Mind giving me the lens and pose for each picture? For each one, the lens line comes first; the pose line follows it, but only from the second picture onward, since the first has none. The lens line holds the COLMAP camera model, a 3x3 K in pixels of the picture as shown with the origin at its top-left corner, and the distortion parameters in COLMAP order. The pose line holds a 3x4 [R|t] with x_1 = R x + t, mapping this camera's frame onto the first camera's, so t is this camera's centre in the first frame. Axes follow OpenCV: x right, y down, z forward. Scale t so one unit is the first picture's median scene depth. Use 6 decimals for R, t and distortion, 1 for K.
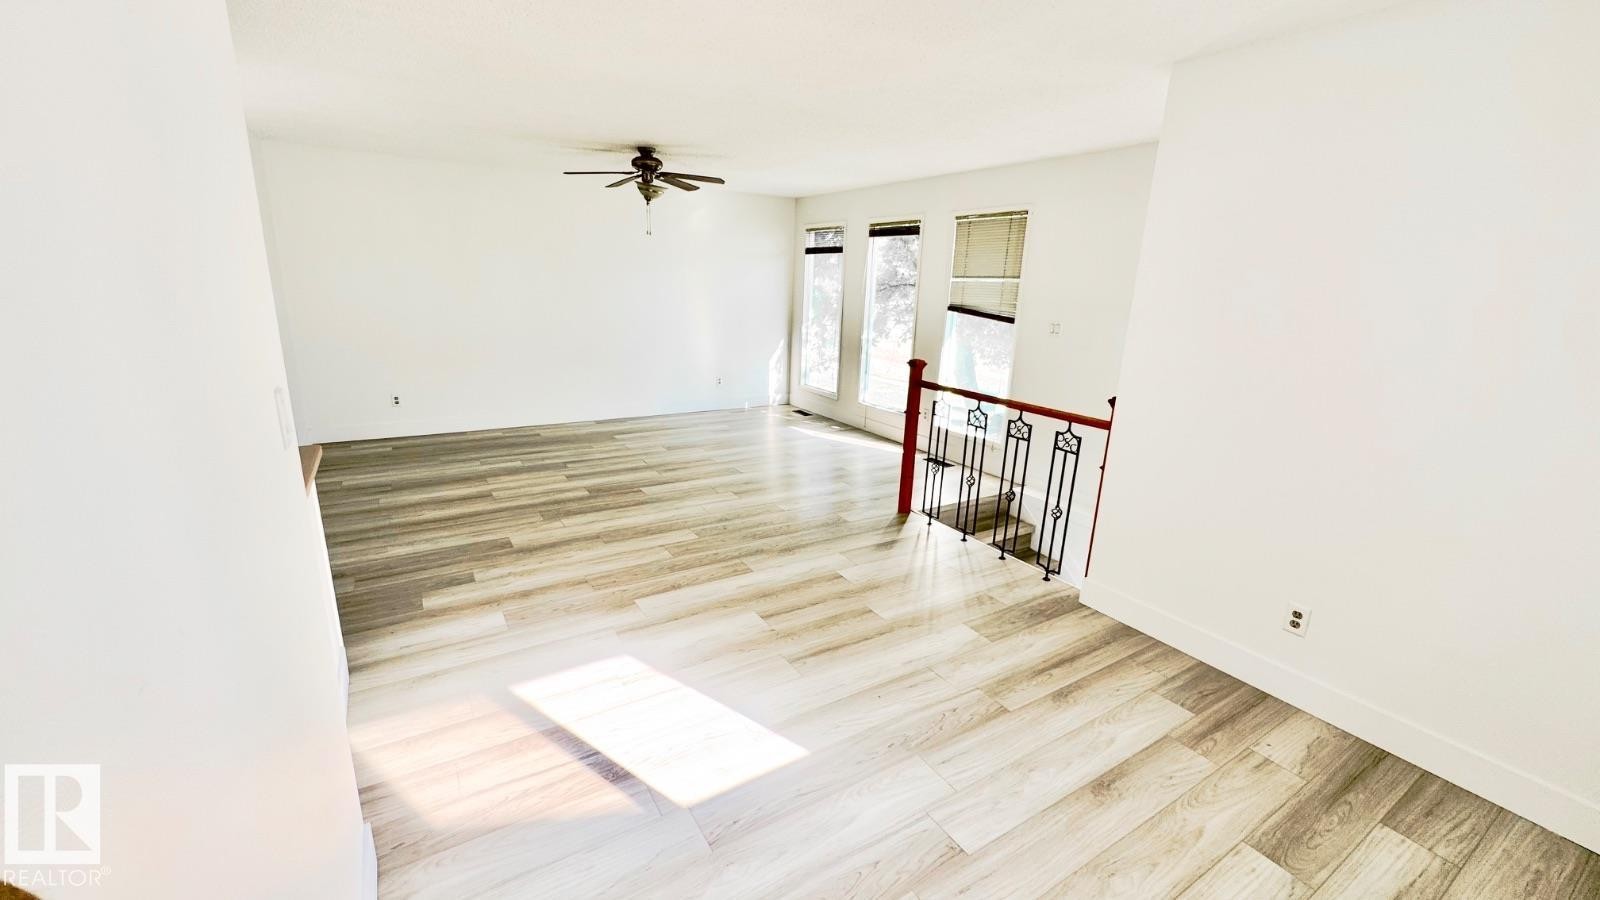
lens RADIAL K [[641.4, 0, 800.0], [0, 641.4, 450.0], [0, 0, 1]] dist [0.000520, 0.000012]
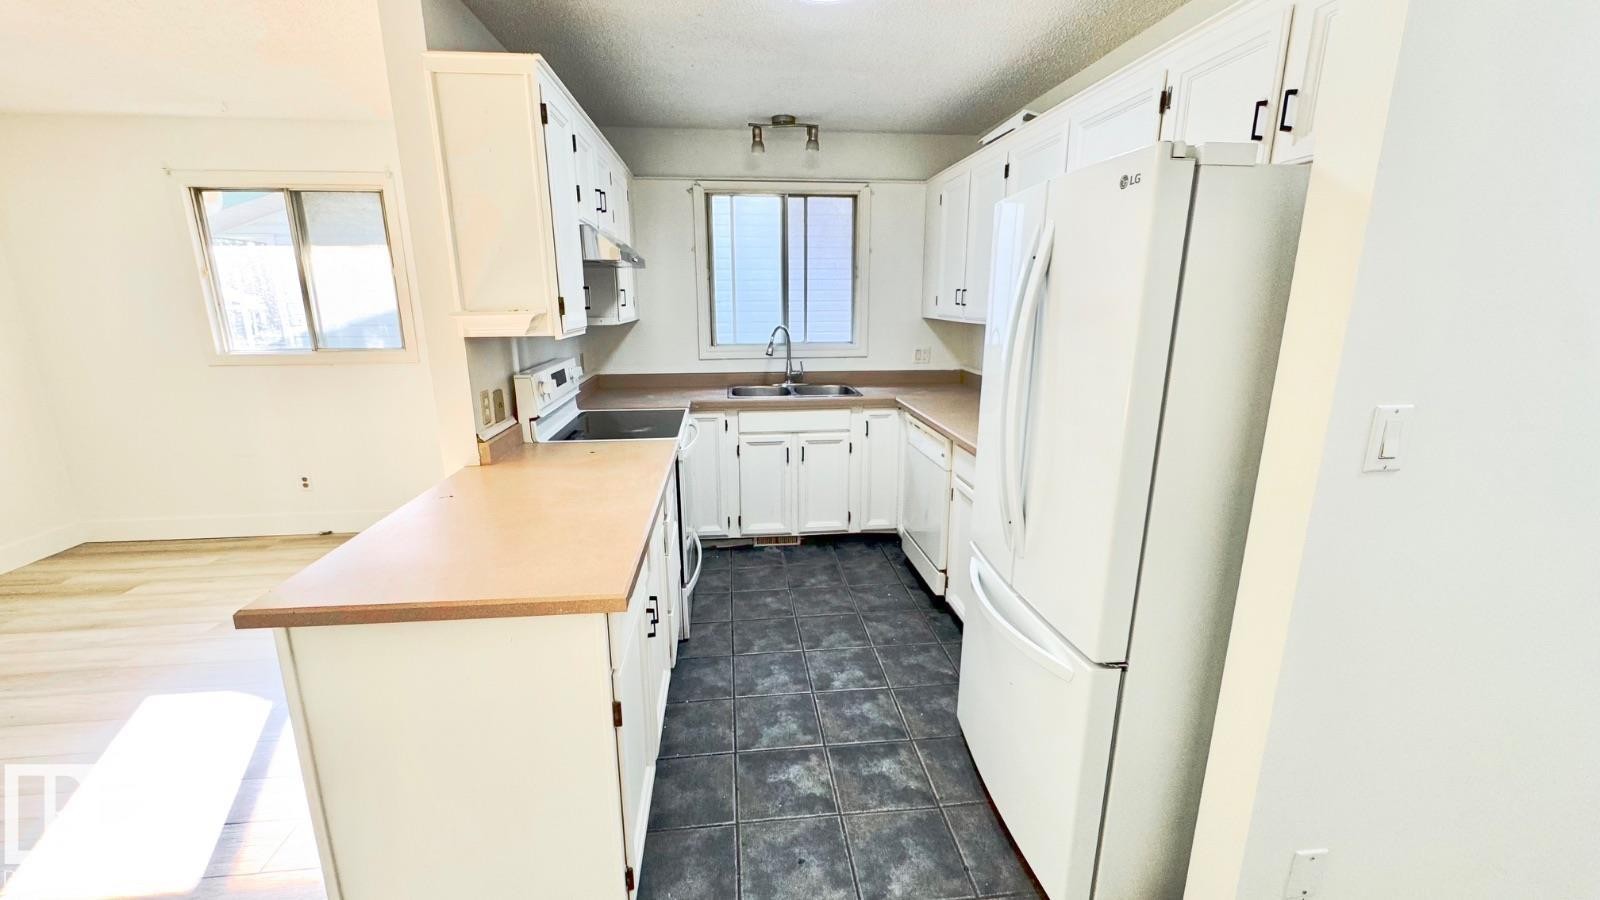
lens RADIAL K [[641.4, 0, 800.0], [0, 641.4, 450.0], [0, 0, 1]] dist [0.000520, 0.000012]
pose [[-0.901092, -0.128461, 0.414162, -0.688685], [0.091850, 0.876895, 0.471824, -0.164391], [-0.423788, 0.463198, -0.778365, 0.569505]]
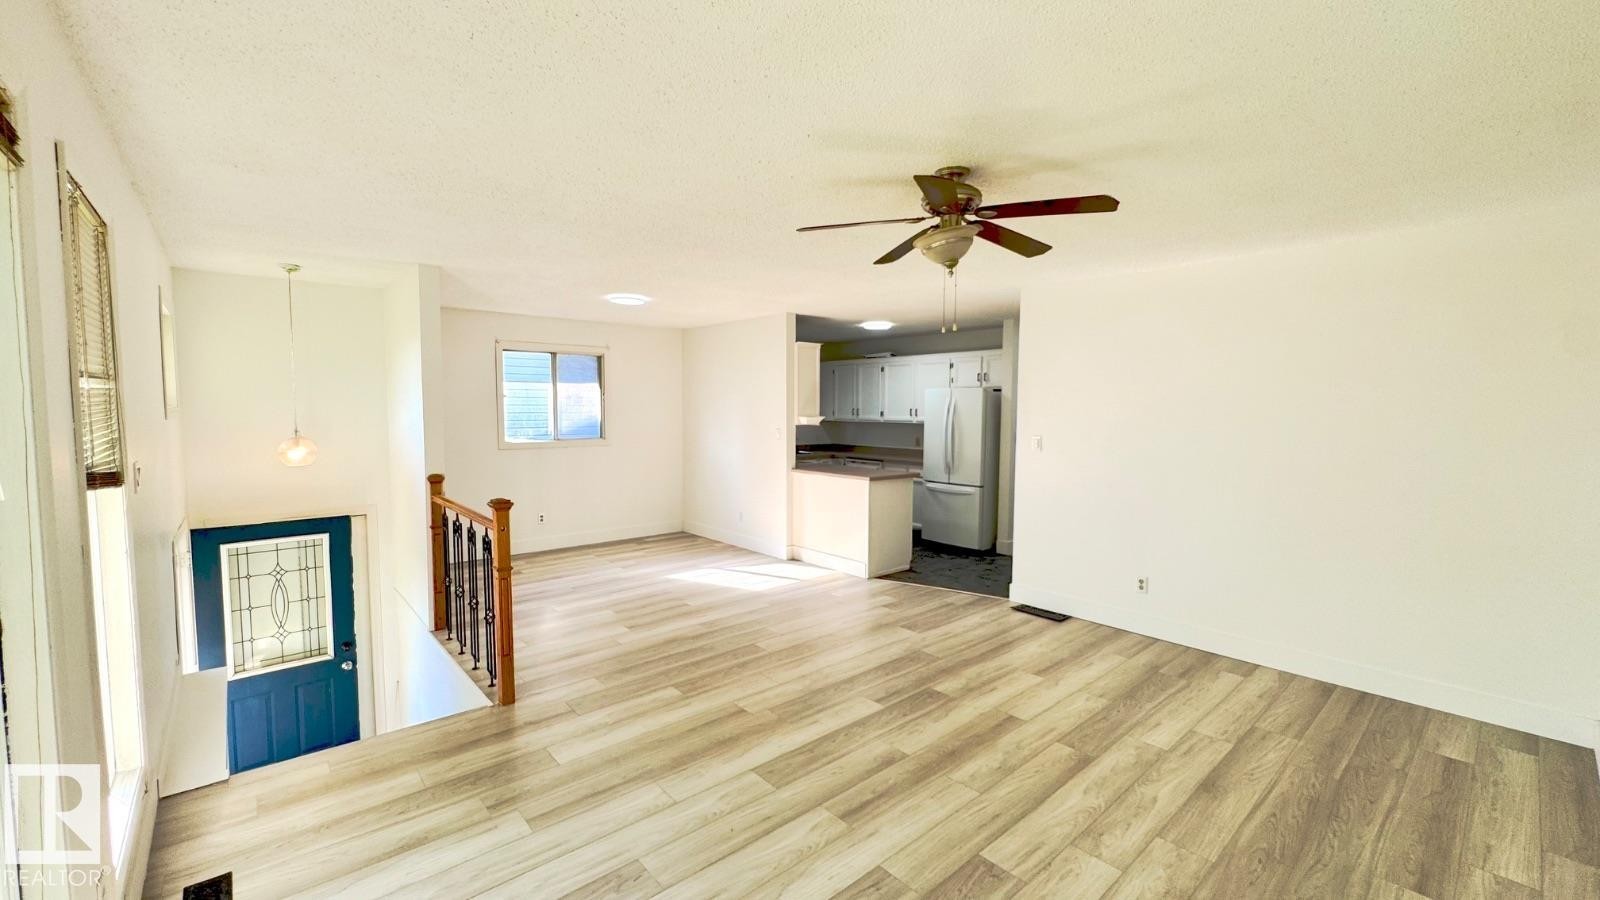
lens RADIAL K [[641.4, 0, 800.0], [0, 641.4, 450.0], [0, 0, 1]] dist [0.000520, 0.000012]
pose [[-0.987142, -0.027901, -0.157392, -0.047294], [-0.076701, 0.946566, 0.313257, -0.432633], [0.140242, 0.321302, -0.936535, 1.626311]]
